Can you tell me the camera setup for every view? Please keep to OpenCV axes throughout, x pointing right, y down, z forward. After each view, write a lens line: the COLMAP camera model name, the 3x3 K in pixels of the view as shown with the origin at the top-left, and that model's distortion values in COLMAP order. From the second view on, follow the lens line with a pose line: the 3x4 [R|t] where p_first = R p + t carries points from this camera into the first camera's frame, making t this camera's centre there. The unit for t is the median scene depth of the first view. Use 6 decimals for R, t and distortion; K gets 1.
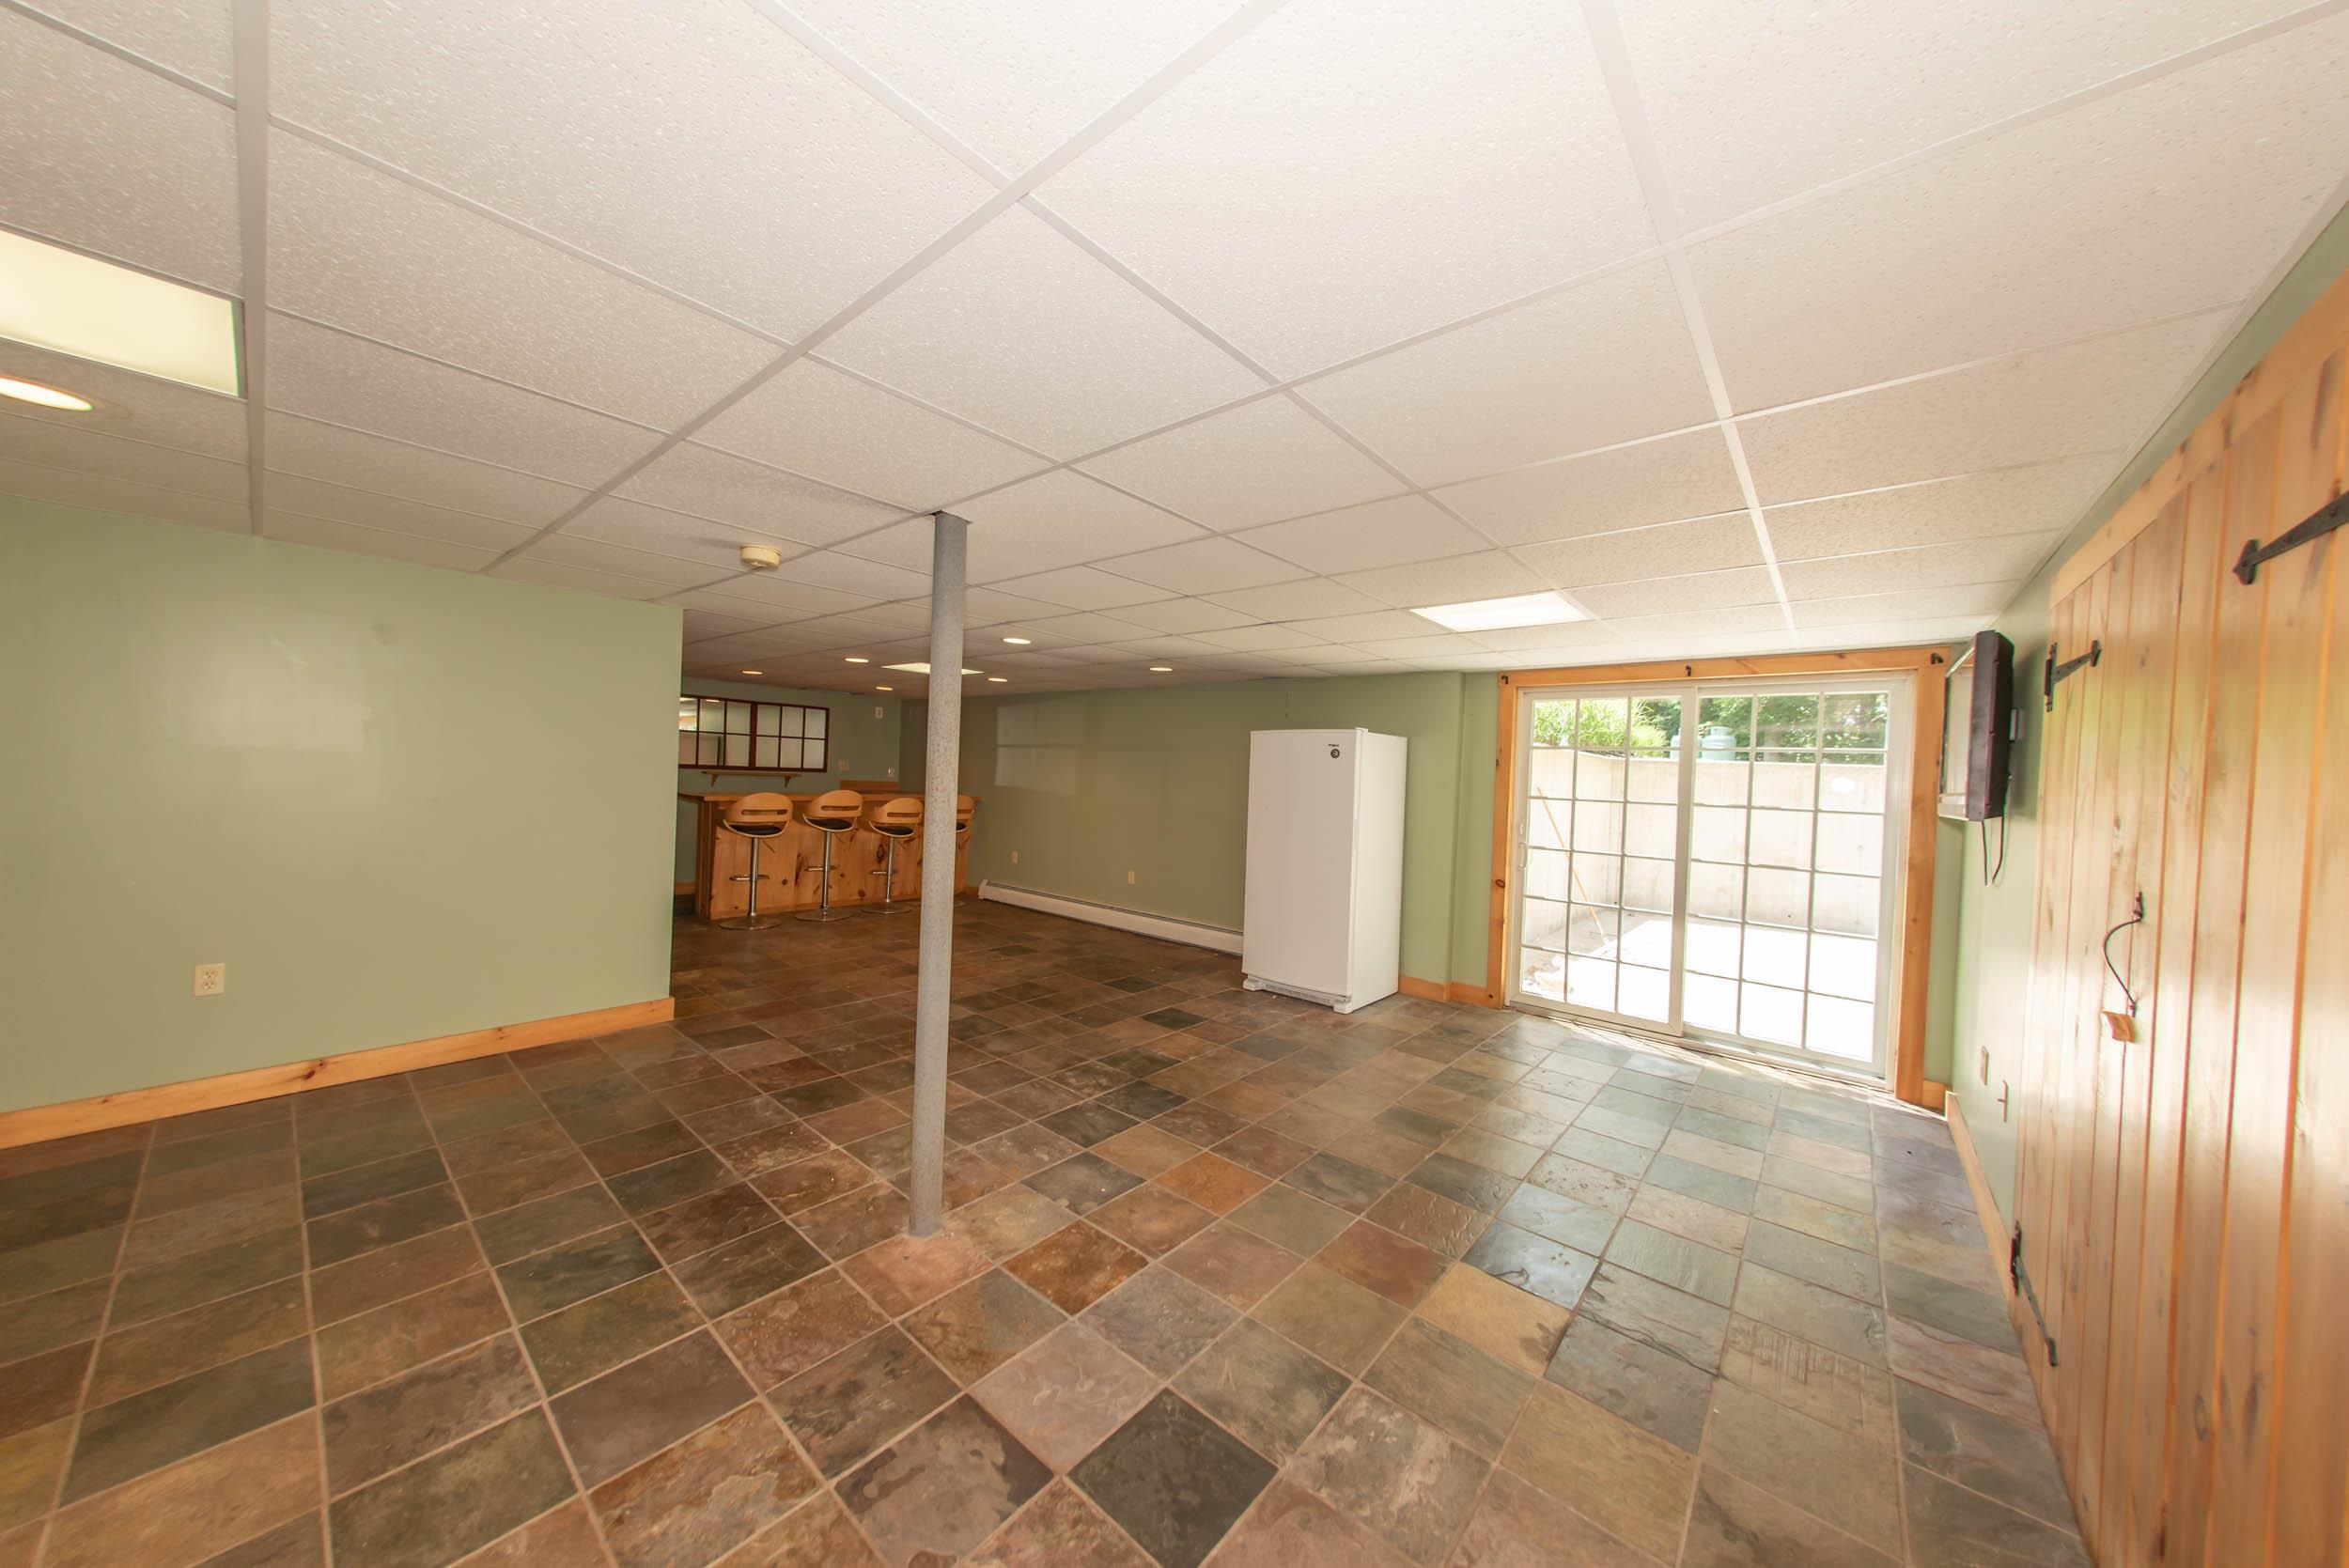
lens RADIAL K [[787.2, 0, 1182.1], [0, 787.2, 781.7], [0, 0, 1]] dist [0.009225, -0.000046]
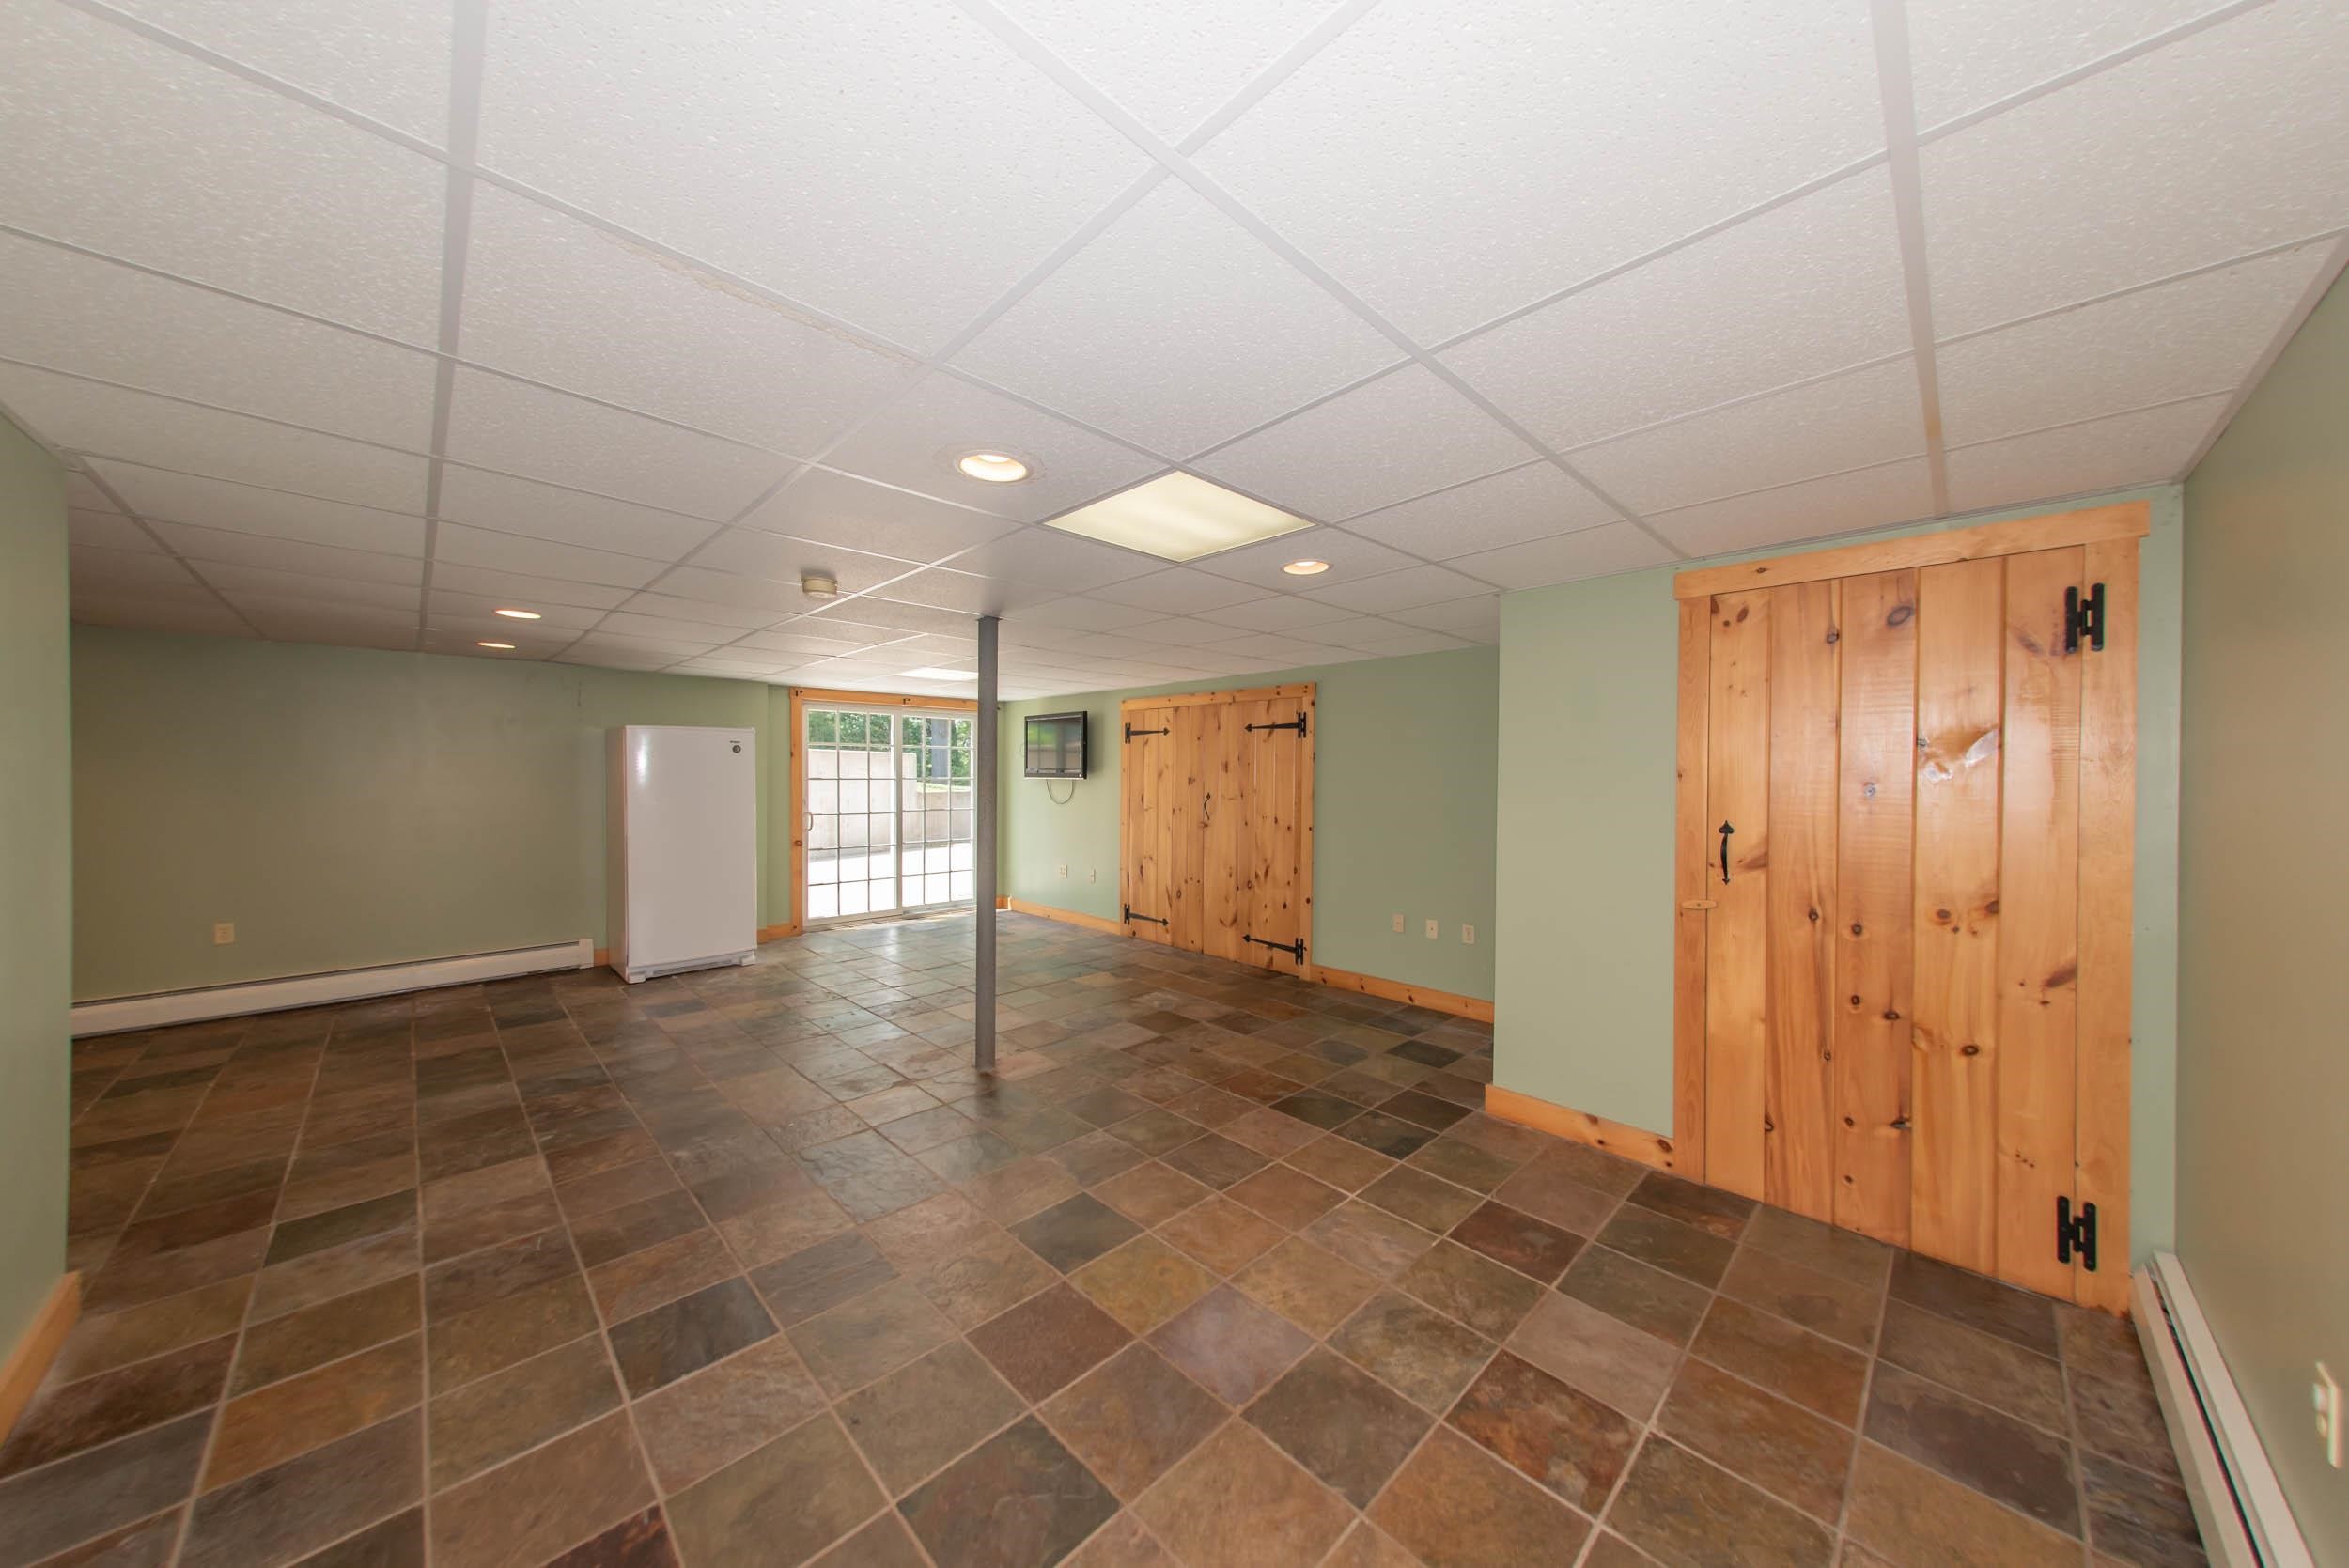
lens RADIAL K [[787.2, 0, 1178.5], [0, 787.2, 788.0], [0, 0, 1]] dist [0.009225, -0.000046]
pose [[0.089415, -0.059305, 0.994227, -1.187764], [0.012260, 0.998216, 0.058441, -0.050344], [-0.995919, 0.006963, 0.089983, 0.305147]]
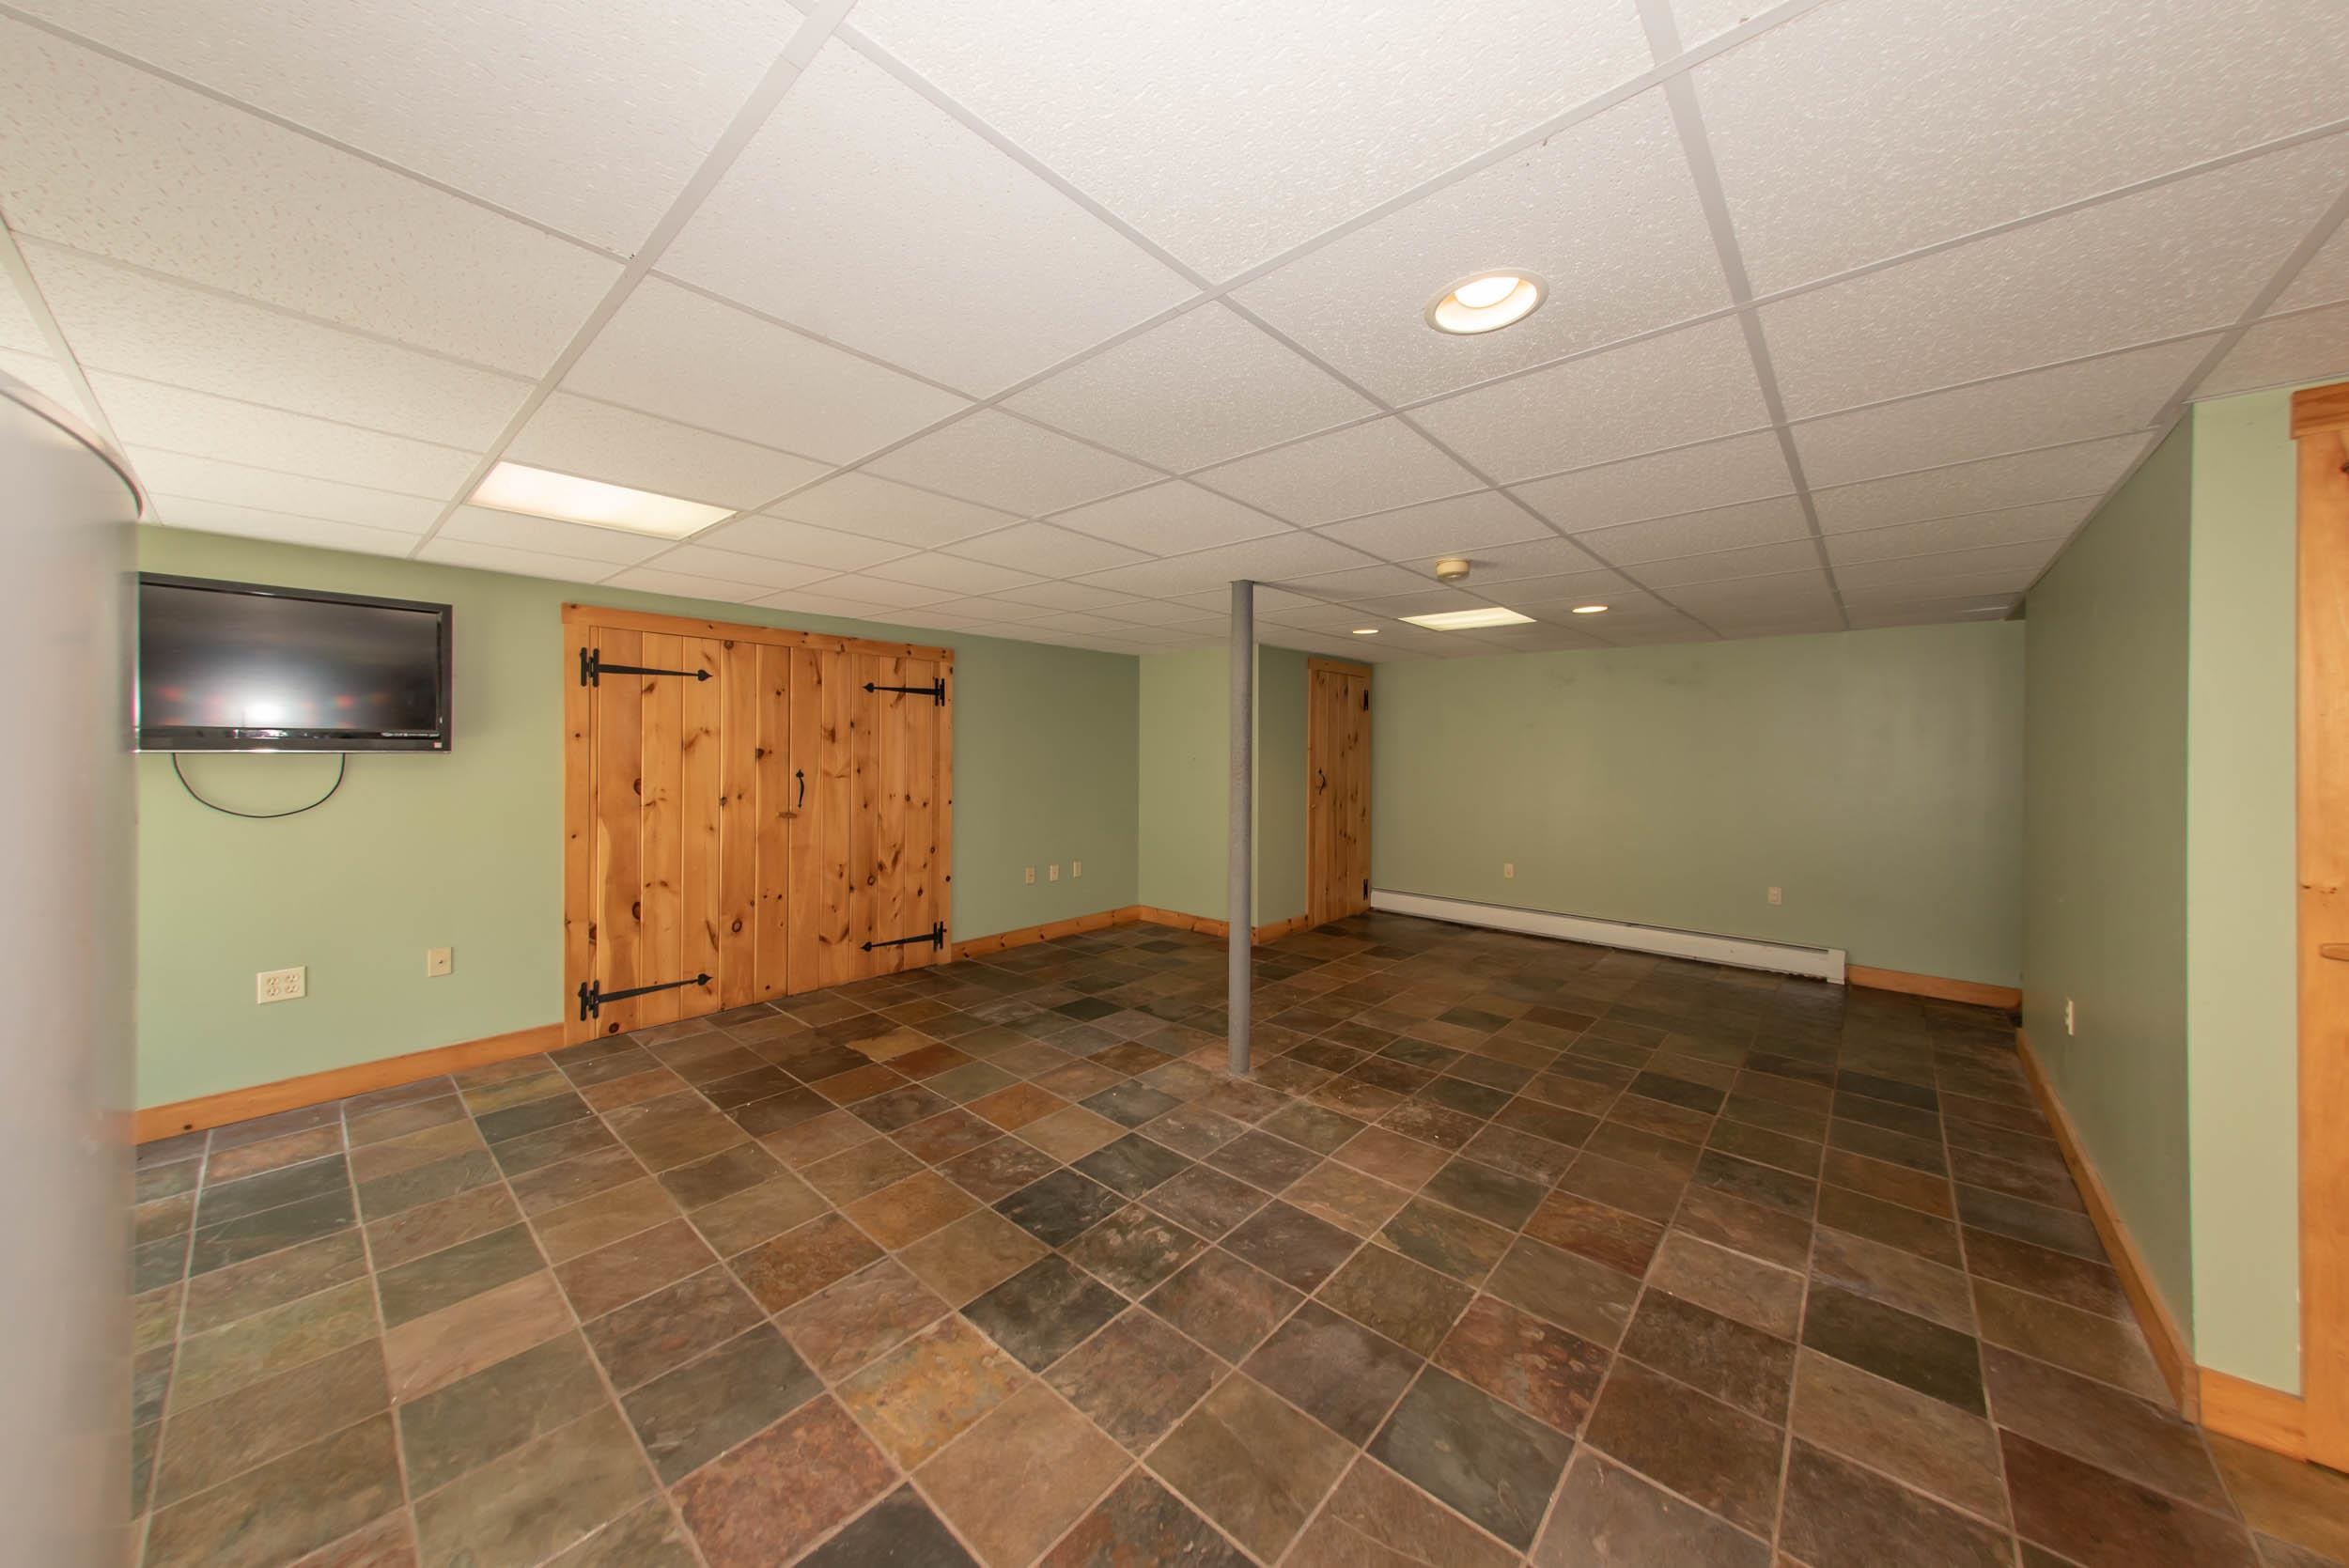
lens RADIAL K [[787.2, 0, 1182.0], [0, 787.2, 742.7], [0, 0, 1]] dist [0.009225, -0.000046]
pose [[-0.998575, -0.051423, 0.014269, -0.138308], [-0.051320, 0.998655, 0.007433, -0.022733], [-0.014632, 0.006691, -0.999871, 1.581854]]
